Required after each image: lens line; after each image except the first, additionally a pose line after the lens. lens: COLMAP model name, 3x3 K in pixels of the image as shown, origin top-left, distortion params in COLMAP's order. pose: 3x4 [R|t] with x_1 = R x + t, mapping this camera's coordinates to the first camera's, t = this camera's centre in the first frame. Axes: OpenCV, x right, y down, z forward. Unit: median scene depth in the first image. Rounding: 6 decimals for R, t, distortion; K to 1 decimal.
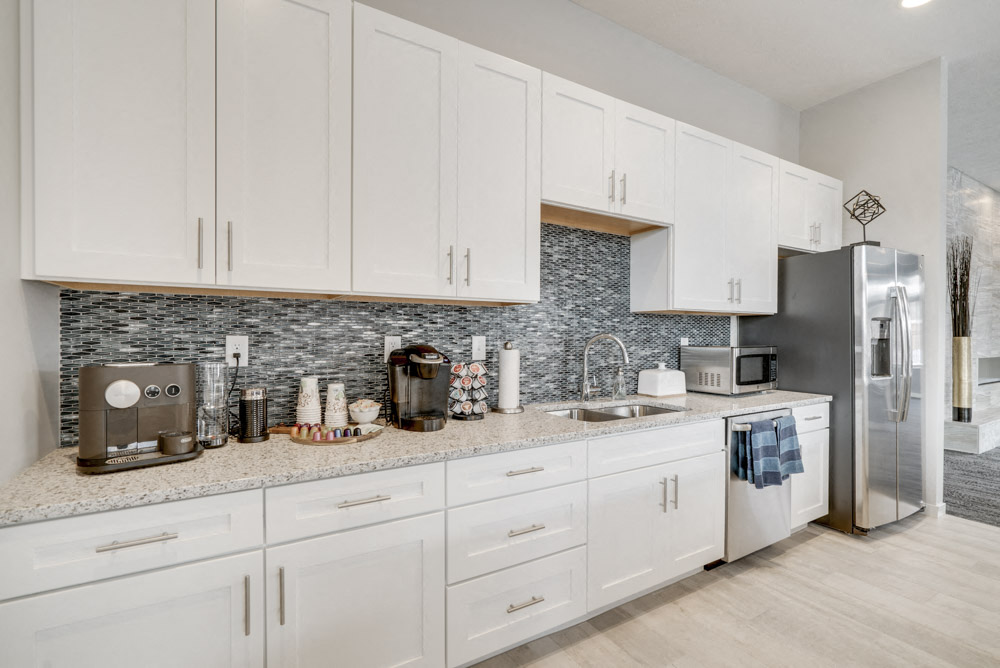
lens RADIAL K [[453.3, 0, 492.1], [0, 453.3, 336.5], [0, 0, 1]] dist [-0.004809, 0.000383]
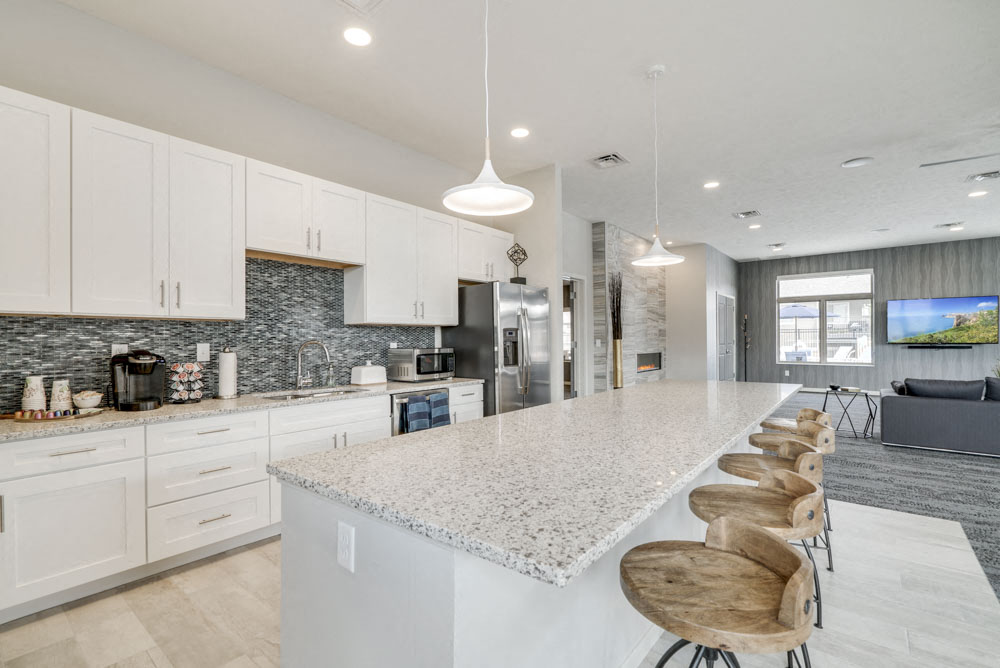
lens RADIAL K [[453.3, 0, 492.1], [0, 453.3, 336.5], [0, 0, 1]] dist [-0.004809, 0.000383]
pose [[0.935993, -0.008798, 0.351908, 0.298638], [0.013846, 0.999834, -0.011830, 0.006467], [-0.351746, 0.015945, 0.935960, -0.548407]]
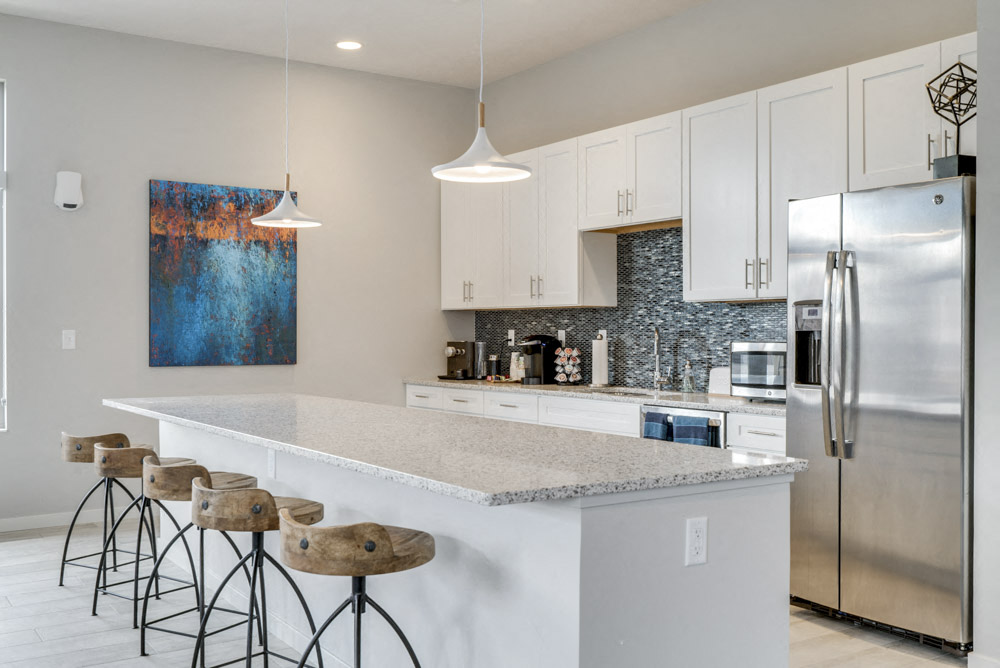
lens RADIAL K [[989.0, 0, 500.0], [0, 989.0, 334.0], [0, 0, 1]] dist [-0.004034, 0.002273]
pose [[0.060263, -0.001638, -0.998181, 2.816487], [-0.005424, 0.999983, -0.001968, 0.018355], [0.998168, 0.005532, 0.060254, 0.527528]]
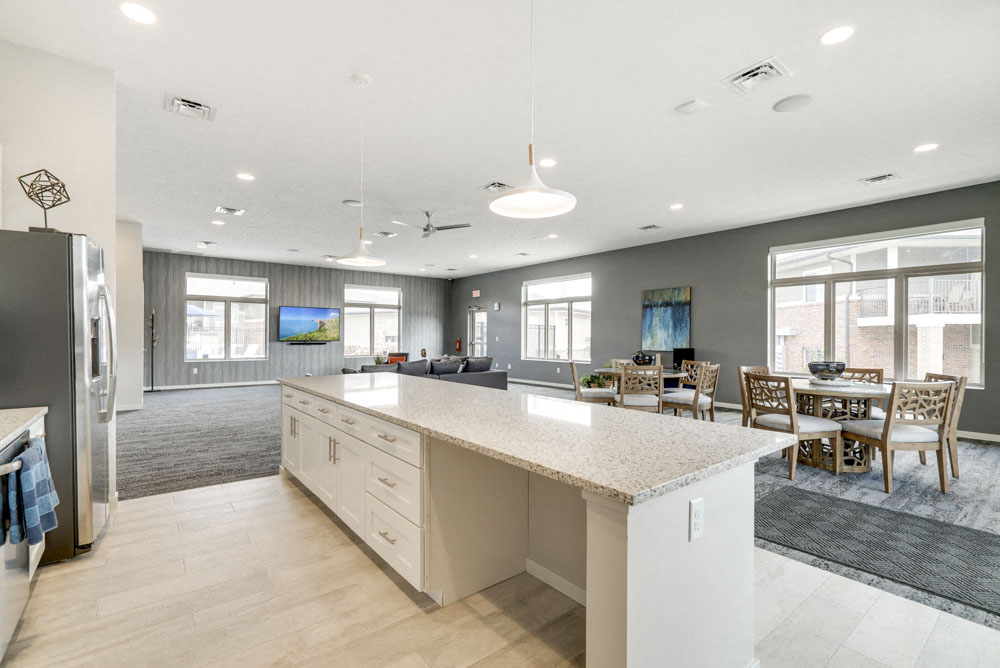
lens RADIAL K [[453.3, 0, 492.1], [0, 453.3, 336.5], [0, 0, 1]] dist [-0.004809, 0.000383]
pose [[-0.143904, -0.005511, 0.989576, -0.243662], [0.003364, 0.999976, 0.006058, -0.001777], [-0.989586, 0.004201, -0.143882, 0.375775]]
